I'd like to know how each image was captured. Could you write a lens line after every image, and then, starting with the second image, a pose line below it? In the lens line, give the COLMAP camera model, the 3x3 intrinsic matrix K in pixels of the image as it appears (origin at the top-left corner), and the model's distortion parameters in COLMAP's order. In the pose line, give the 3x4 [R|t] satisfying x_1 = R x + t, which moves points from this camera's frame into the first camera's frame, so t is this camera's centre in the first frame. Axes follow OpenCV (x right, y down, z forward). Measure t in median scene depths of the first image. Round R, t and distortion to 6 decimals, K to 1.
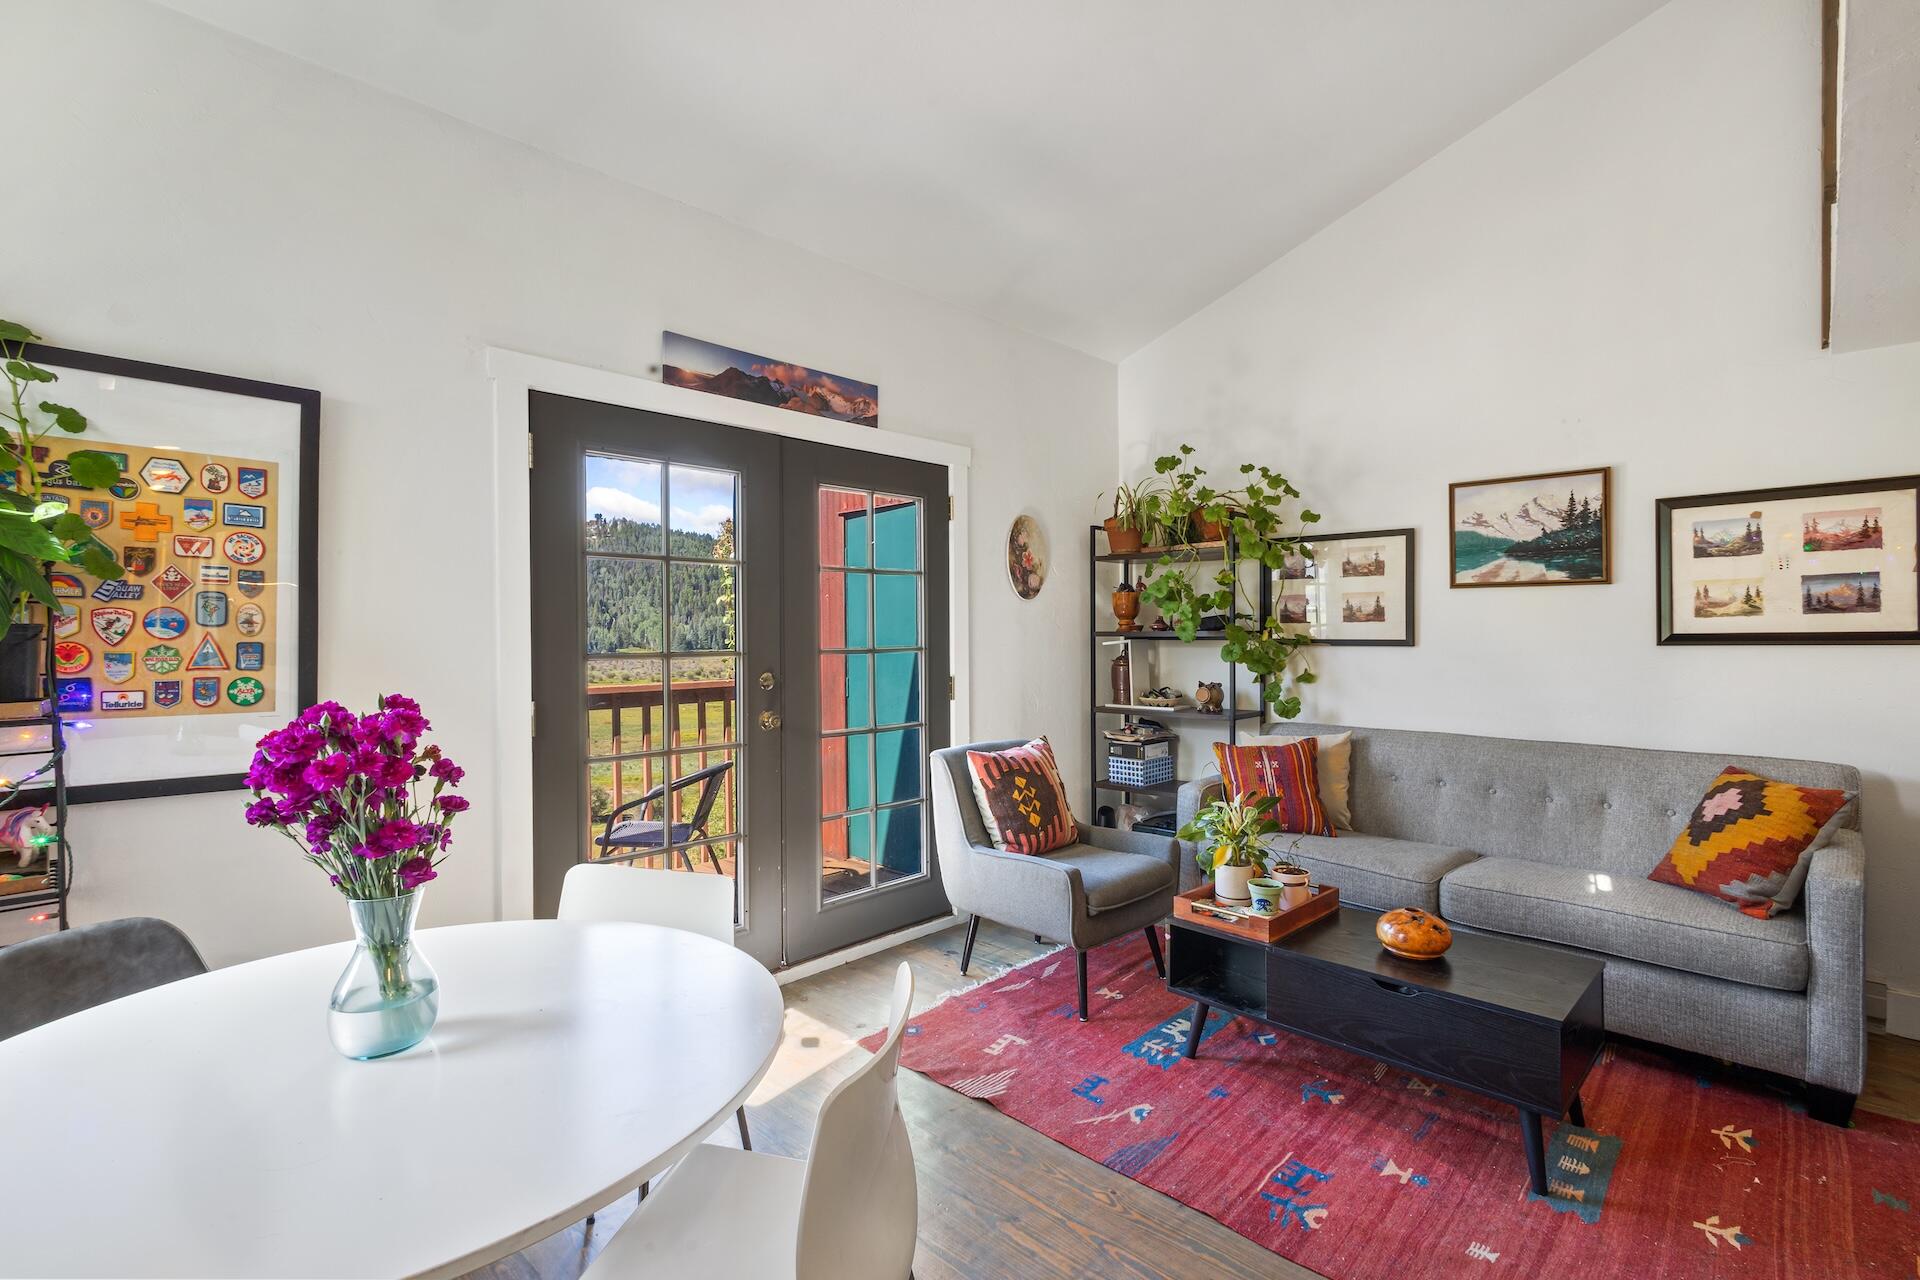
lens RADIAL K [[886.6, 0, 957.8], [0, 886.6, 637.5], [0, 0, 1]] dist [0.008755, -0.002643]
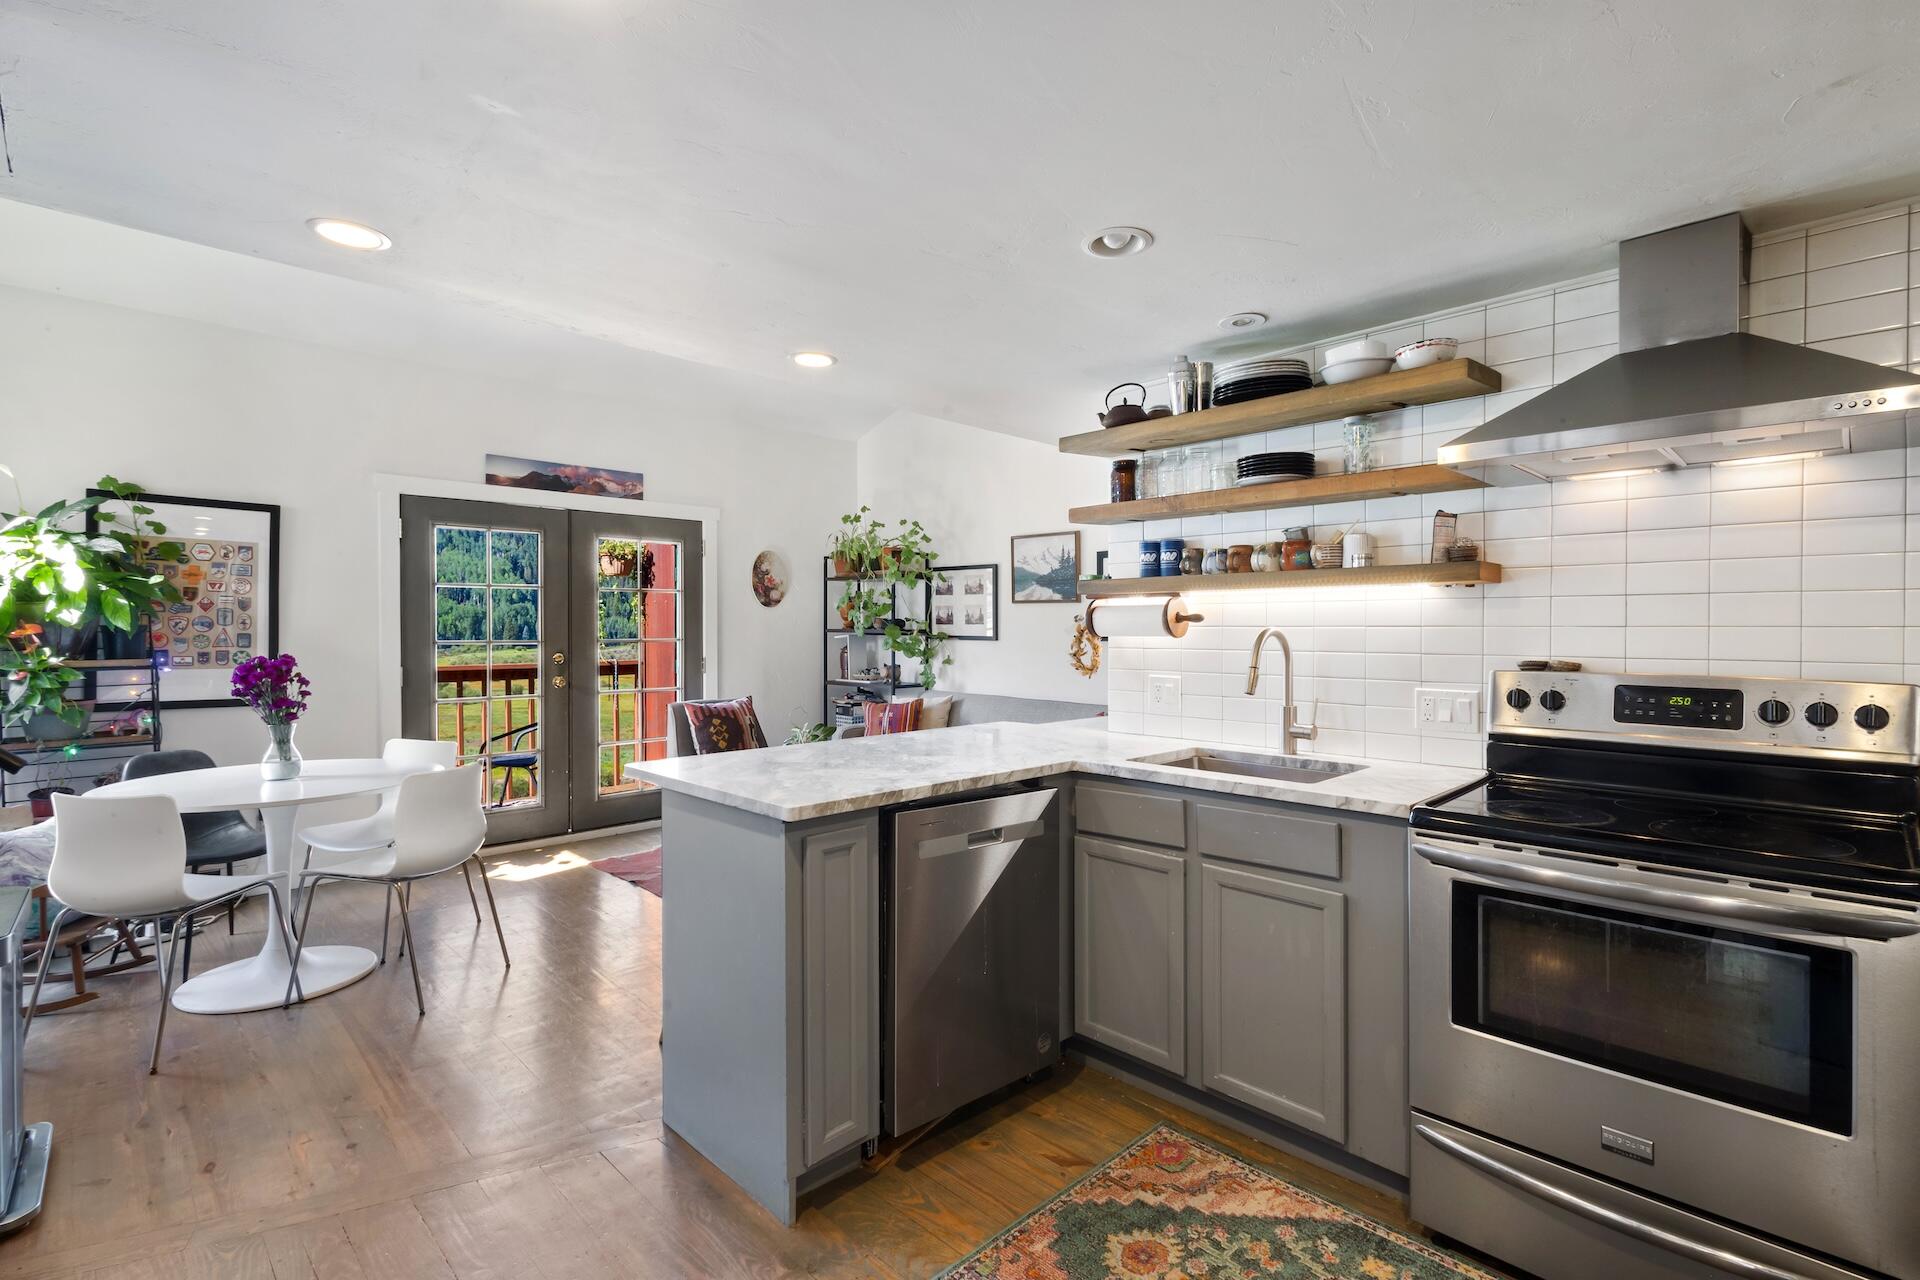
lens RADIAL K [[886.6, 0, 955.5], [0, 886.6, 636.8], [0, 0, 1]] dist [0.008755, -0.002643]
pose [[0.999730, 0.007402, -0.022007, 0.549352], [-0.007249, 0.999949, 0.007014, -0.008001], [0.022058, -0.006852, 0.999733, -0.625439]]
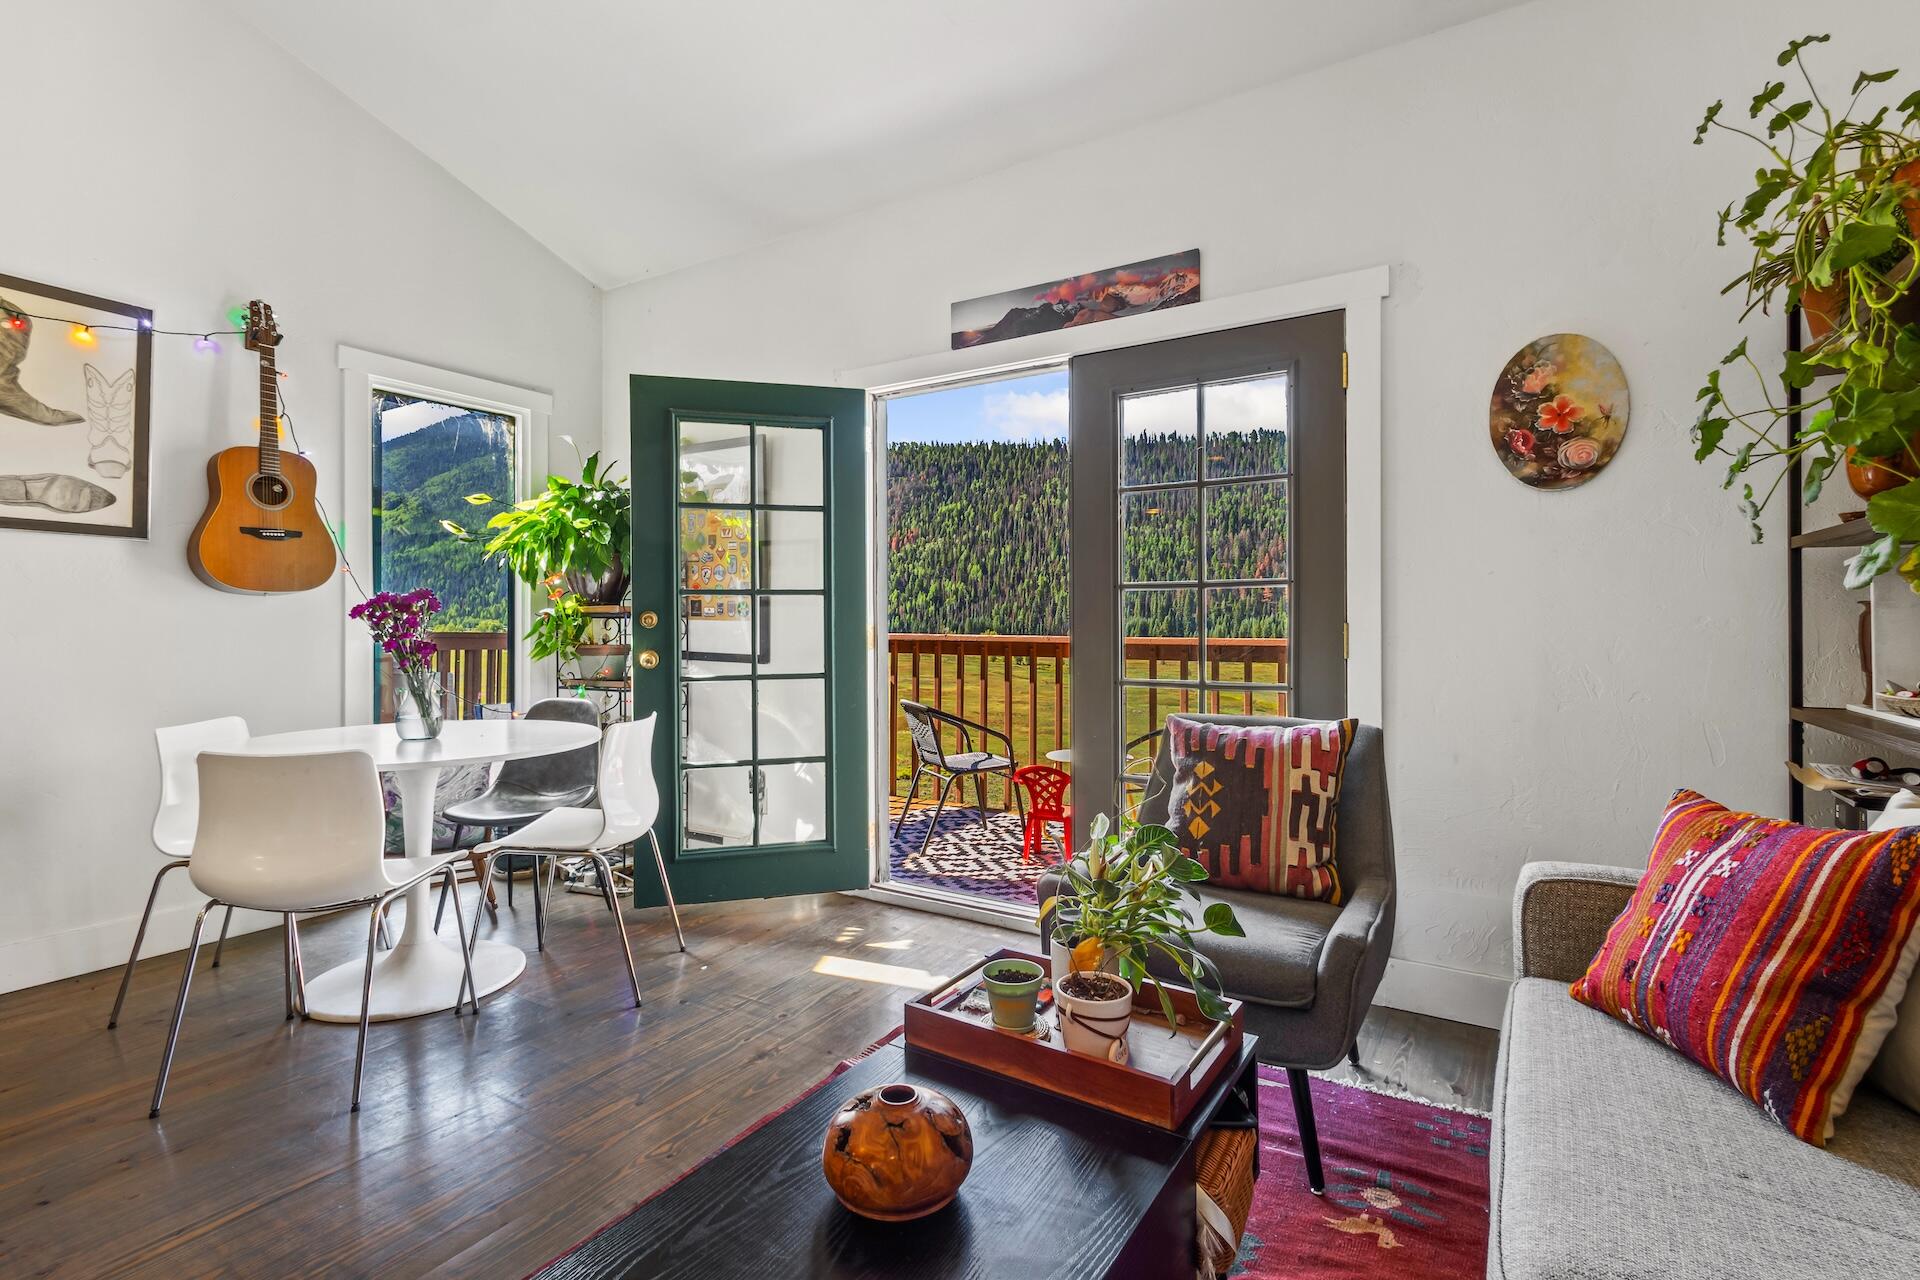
lens RADIAL K [[886.6, 0, 960.7], [0, 886.6, 627.9], [0, 0, 1]] dist [0.008755, -0.002643]
pose [[0.212507, 0.011240, -0.977095, 0.692567], [-0.004553, 0.999934, 0.010513, 0.049653], [0.977149, 0.002215, 0.212545, 0.682452]]
